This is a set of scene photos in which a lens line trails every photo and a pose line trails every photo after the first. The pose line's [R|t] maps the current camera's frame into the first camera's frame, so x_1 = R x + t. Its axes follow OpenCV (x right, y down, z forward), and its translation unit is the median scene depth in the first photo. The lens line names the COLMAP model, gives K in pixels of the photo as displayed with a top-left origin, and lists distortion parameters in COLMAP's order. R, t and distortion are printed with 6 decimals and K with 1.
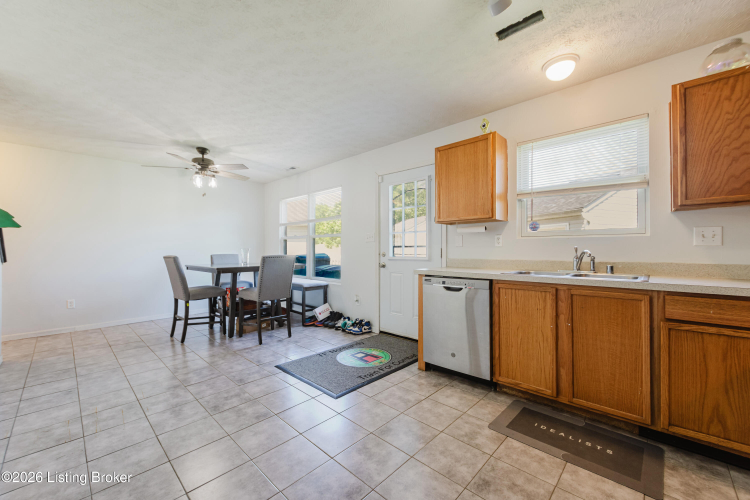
lens RADIAL K [[297.7, 0, 371.4], [0, 297.7, 245.2], [0, 0, 1]] dist [0.006188, -0.002457]
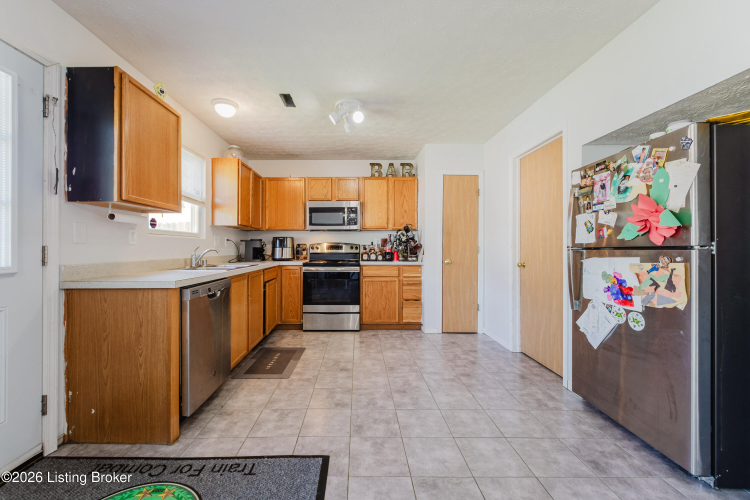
lens RADIAL K [[297.7, 0, 356.3], [0, 297.7, 246.3], [0, 0, 1]] dist [0.006188, -0.002457]
pose [[-0.687467, 0.006452, 0.726187, -0.717748], [-0.006235, 0.999871, -0.014786, 0.023993], [-0.726189, -0.014693, -0.687339, 1.516325]]
